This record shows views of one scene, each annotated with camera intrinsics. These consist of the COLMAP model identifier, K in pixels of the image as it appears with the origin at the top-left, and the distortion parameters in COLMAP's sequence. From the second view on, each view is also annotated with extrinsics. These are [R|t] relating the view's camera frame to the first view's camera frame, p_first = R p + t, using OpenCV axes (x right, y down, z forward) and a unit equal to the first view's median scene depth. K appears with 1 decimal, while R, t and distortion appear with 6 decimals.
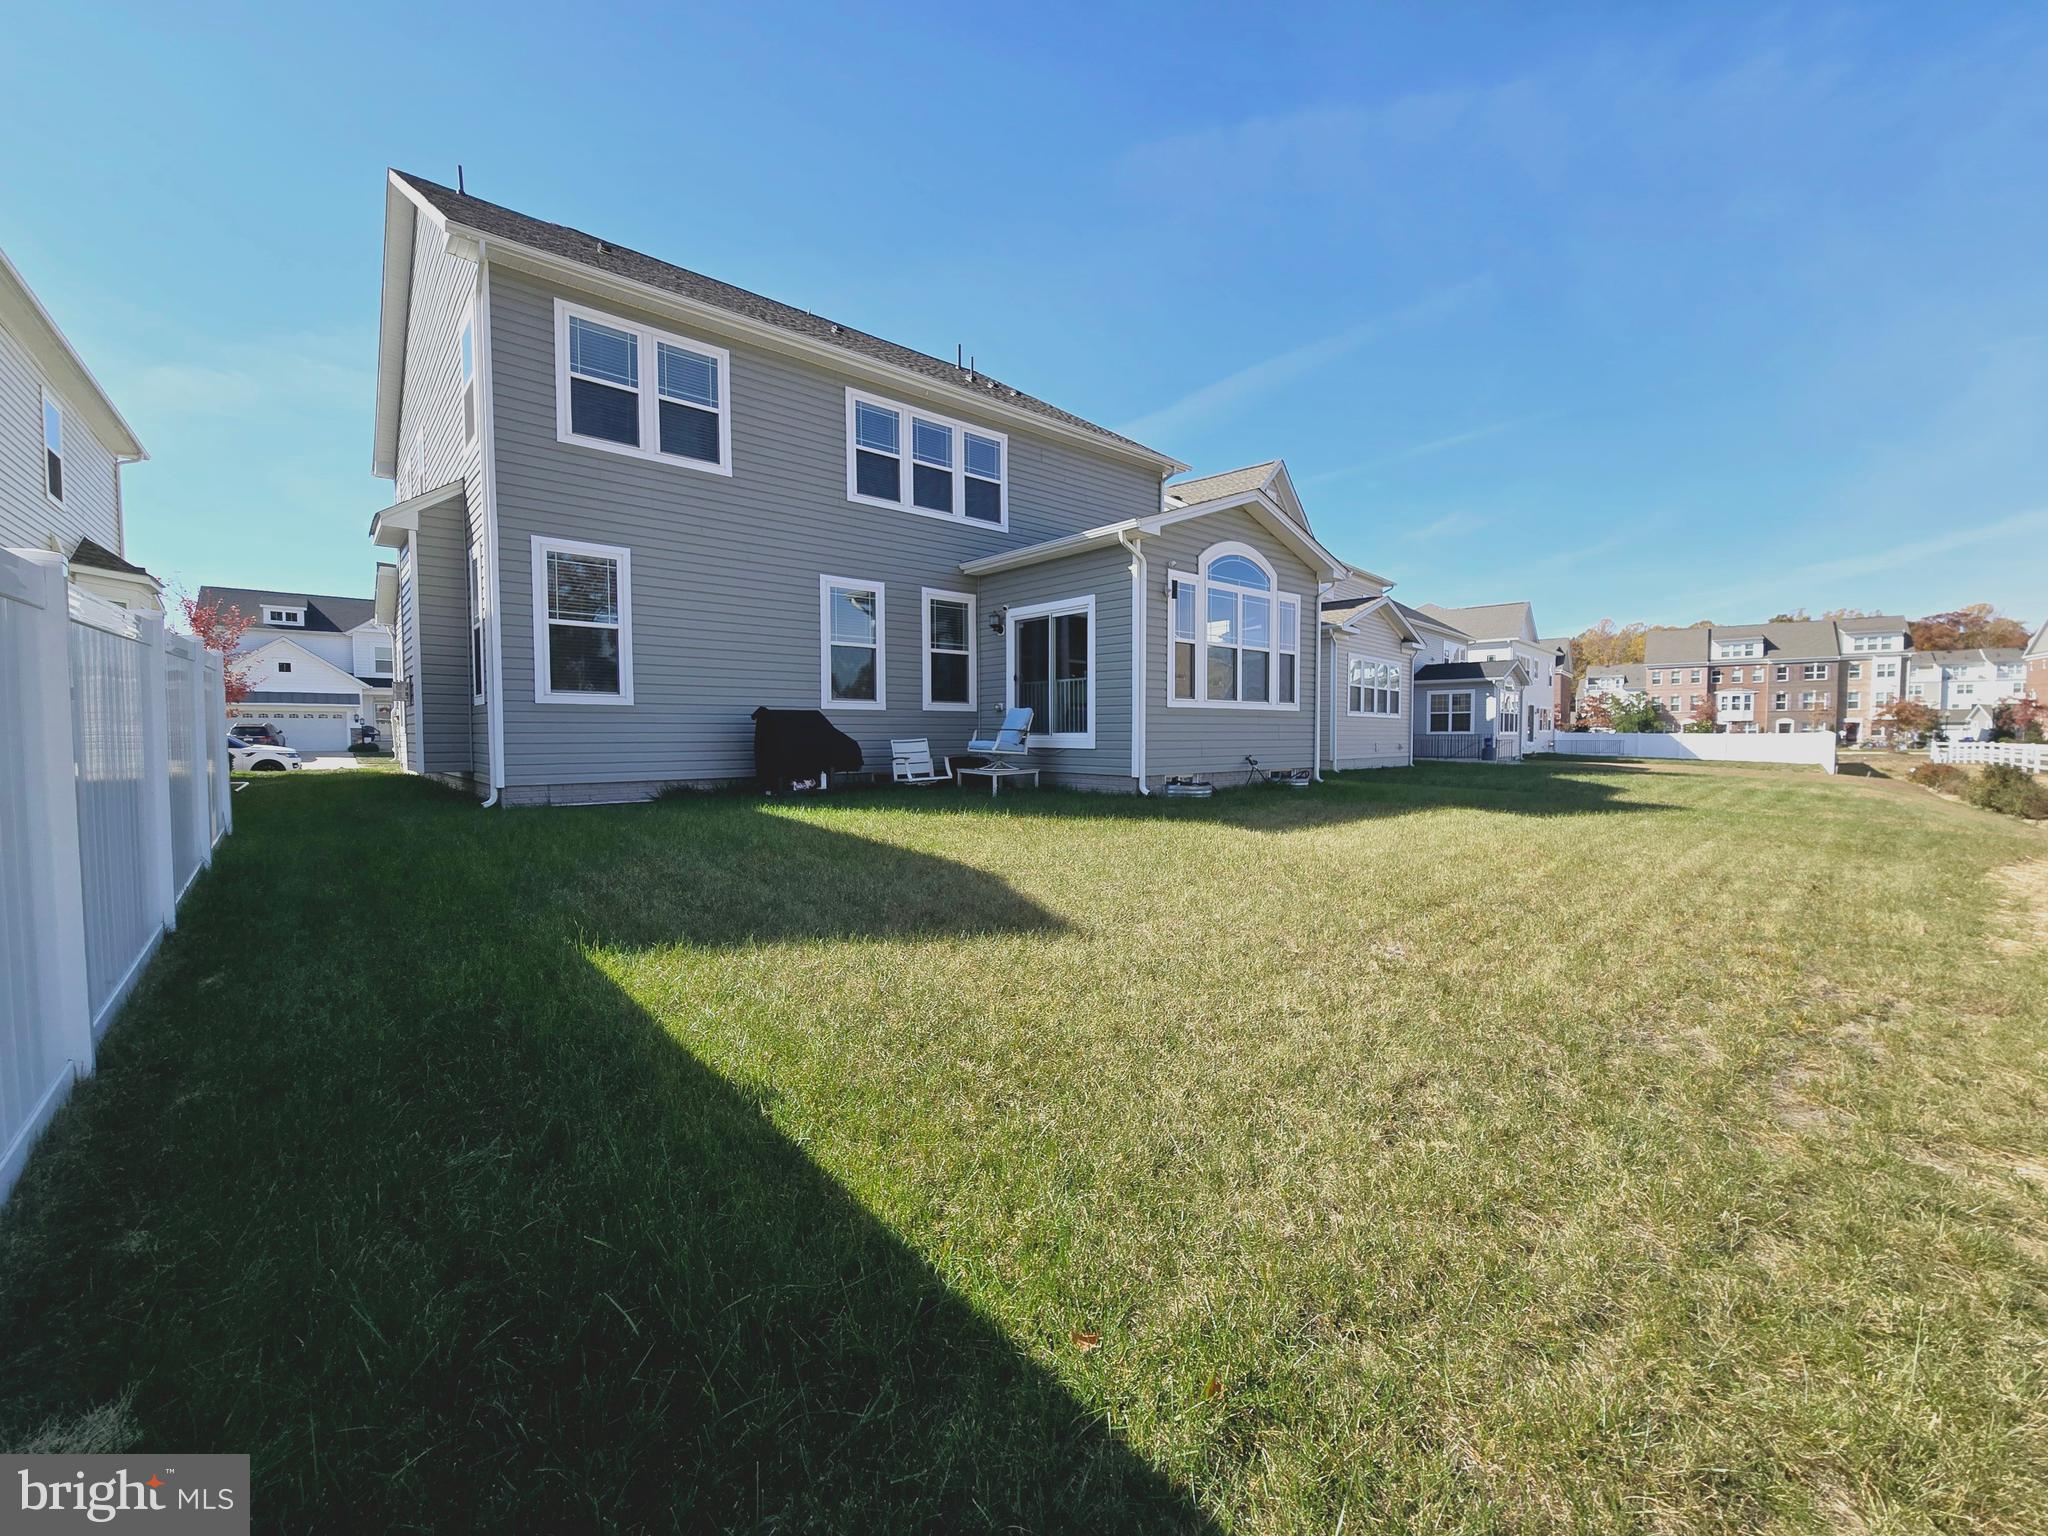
lens RADIAL K [[837.7, 0, 1024.0], [0, 837.7, 768.0], [0, 0, 1]] dist [0.000137, 0.000144]
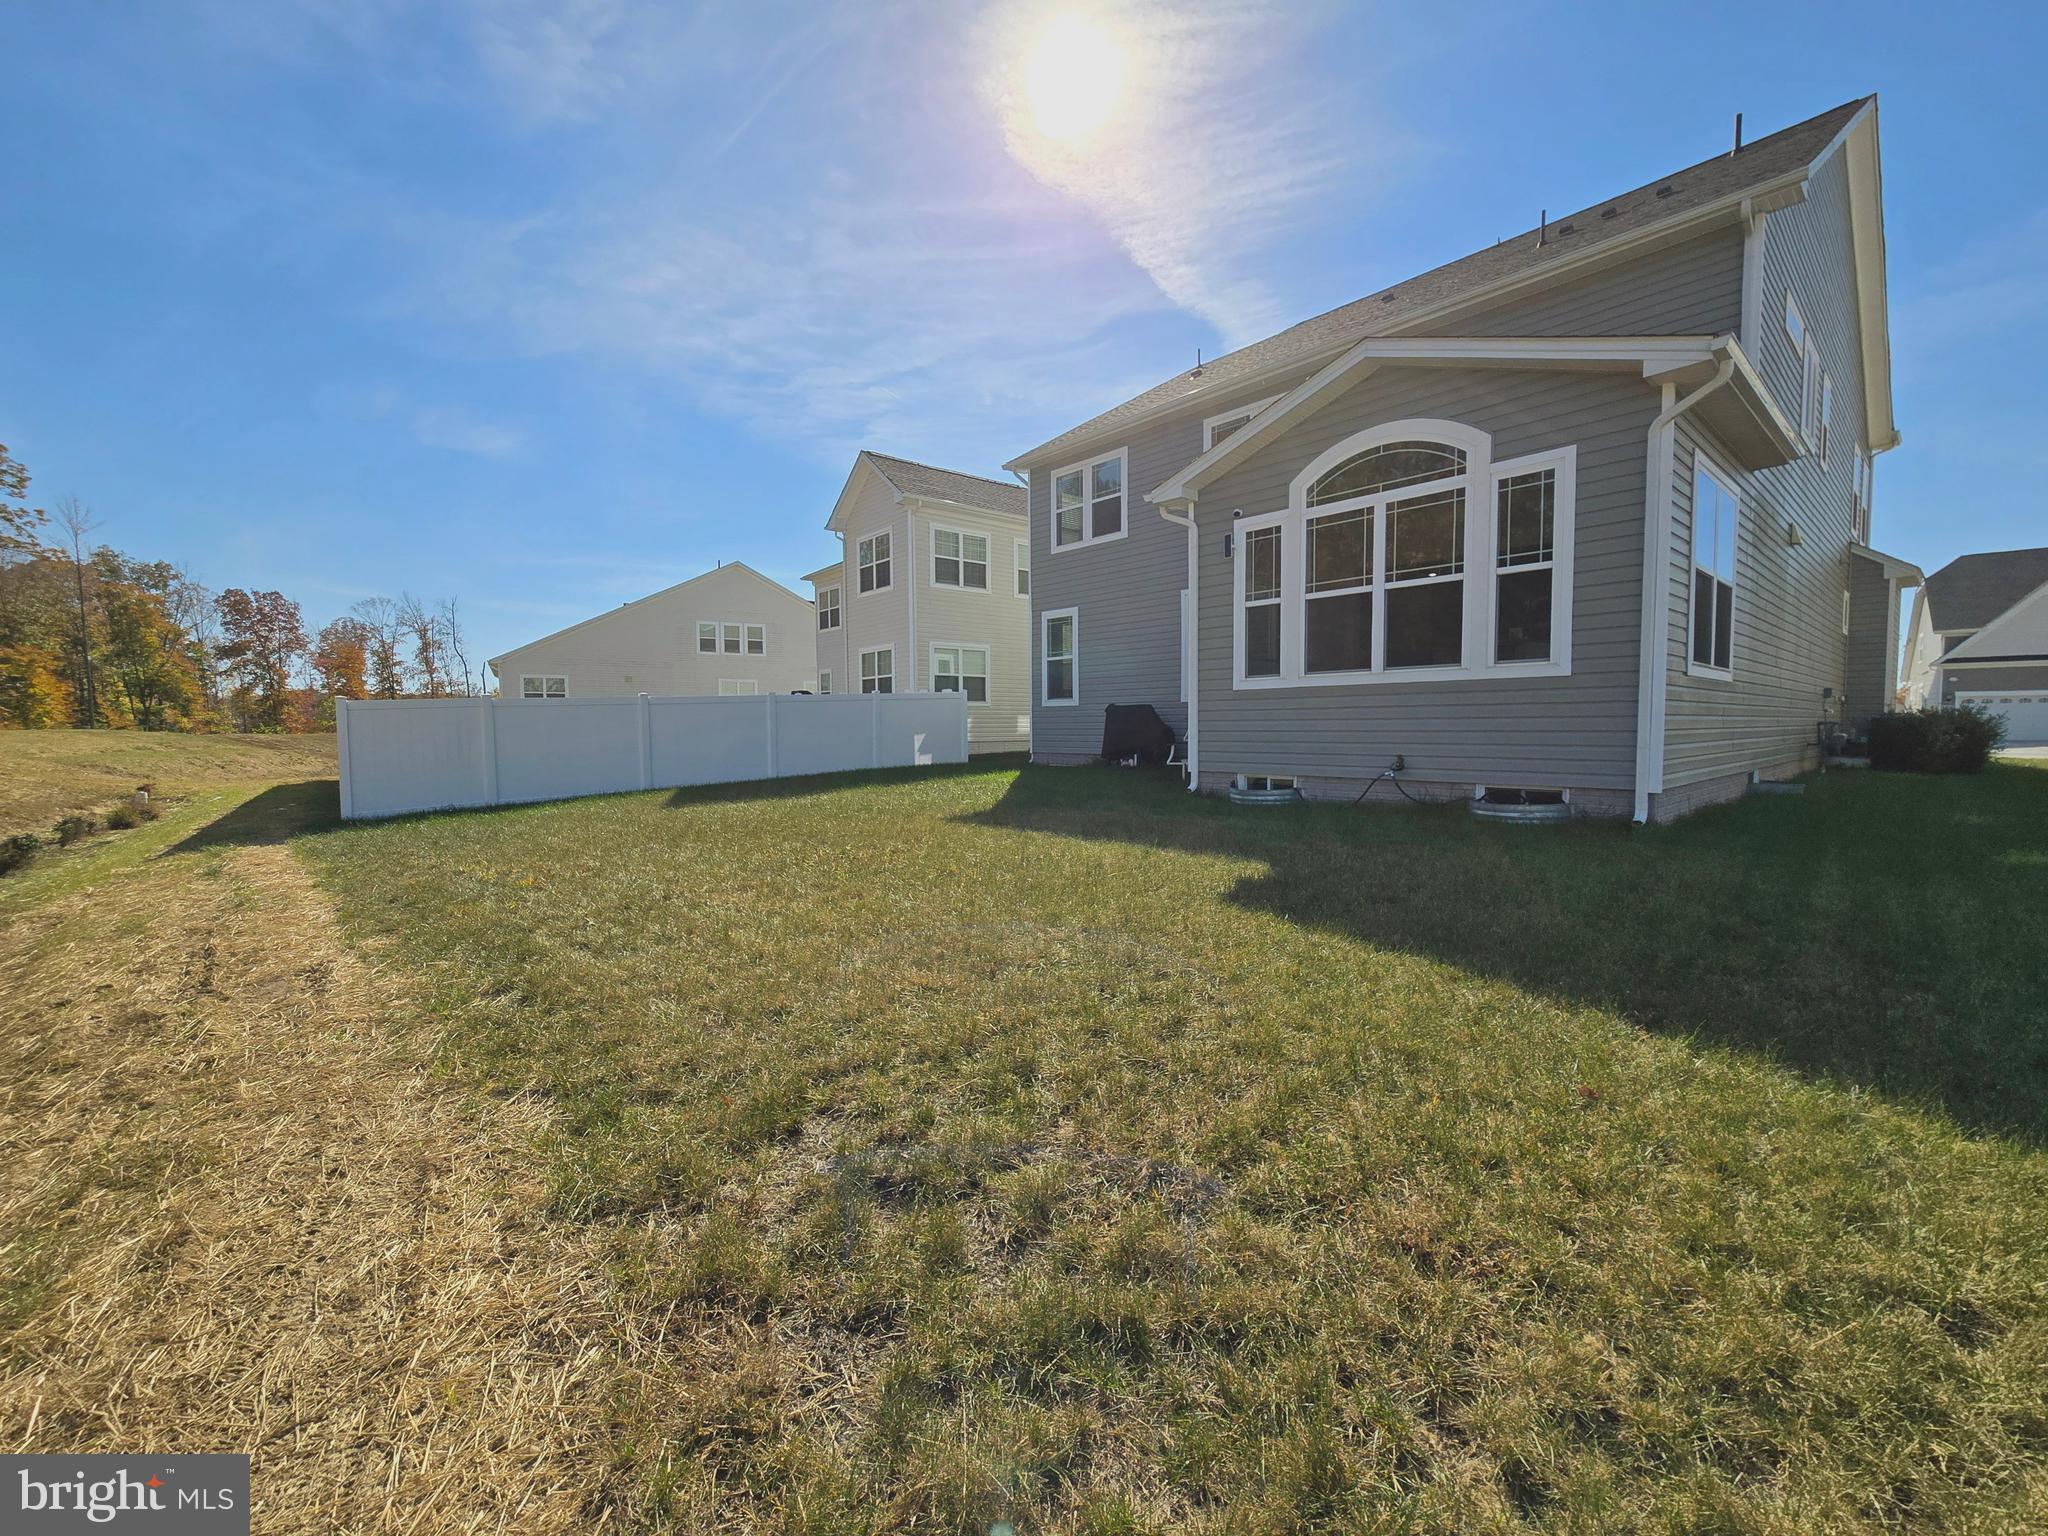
lens RADIAL K [[837.7, 0, 1024.0], [0, 837.7, 768.0], [0, 0, 1]] dist [0.000137, 0.000144]
pose [[0.003855, 0.054489, -0.998507, 0.968602], [-0.026624, 0.998166, 0.054368, -0.034398], [0.999638, 0.026374, 0.005298, 0.768192]]
